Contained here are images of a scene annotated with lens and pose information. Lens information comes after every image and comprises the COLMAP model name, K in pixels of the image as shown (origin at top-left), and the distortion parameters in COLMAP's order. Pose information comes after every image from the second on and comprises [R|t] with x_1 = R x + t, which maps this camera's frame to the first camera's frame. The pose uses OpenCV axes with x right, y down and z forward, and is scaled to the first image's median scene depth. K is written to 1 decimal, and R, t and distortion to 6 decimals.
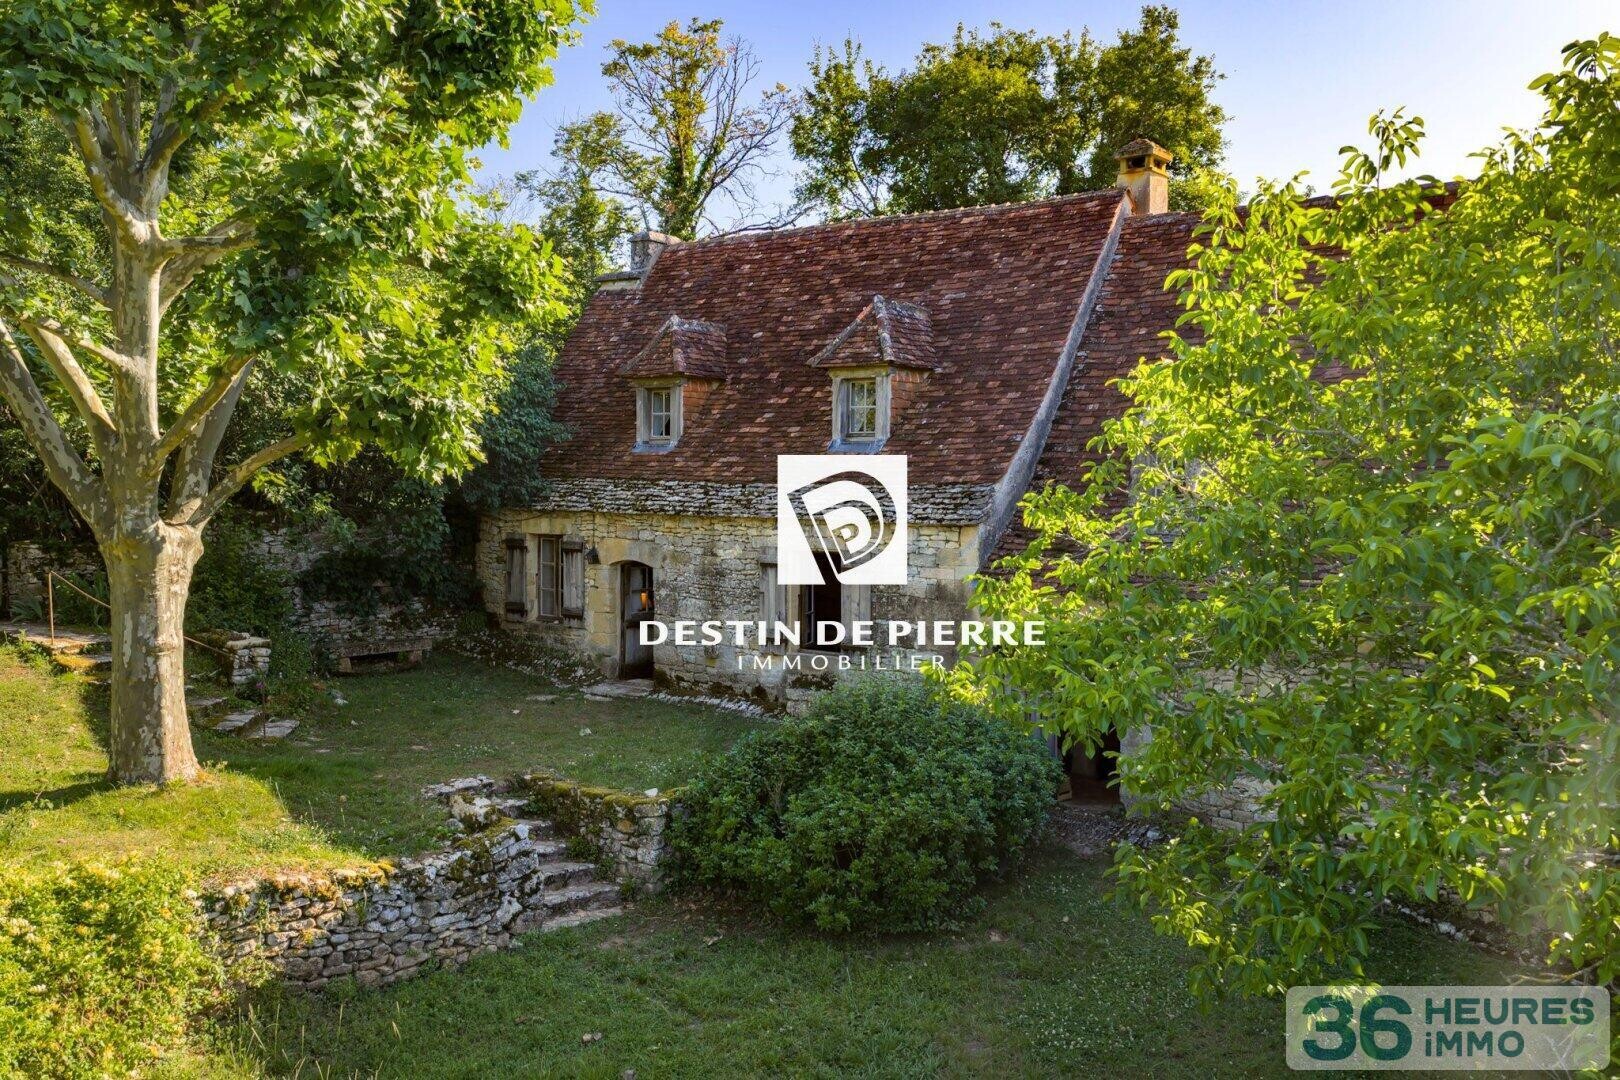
lens RADIAL K [[1468.0, 0, 758.8], [0, 1468.0, 540.7], [0, 0, 1]] dist [0.041926, -0.009541]
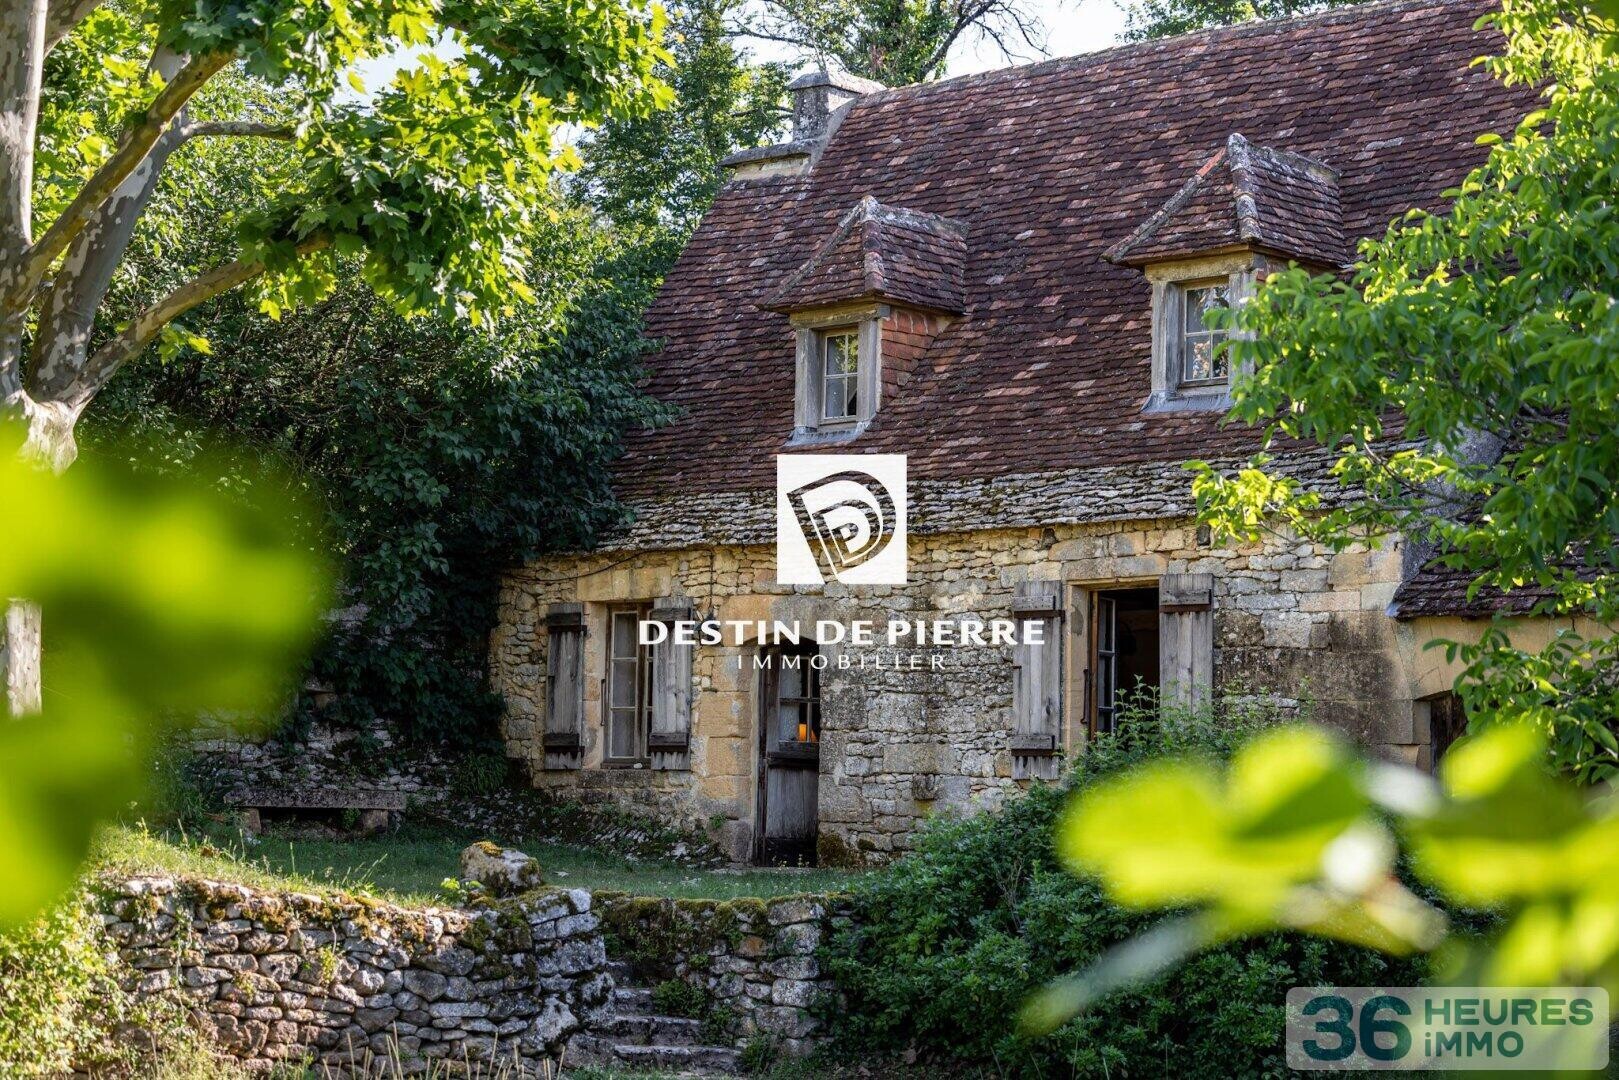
lens RADIAL K [[3467.6, 0, 809.5], [0, 3467.6, 540.0], [0, 0, 1]] dist [0.010102, 0.391517]
pose [[0.996191, 0.005573, -0.087019, 0.048437], [-0.016957, 0.991285, -0.130636, 0.207005], [0.085533, 0.131614, 0.987604, -0.362024]]
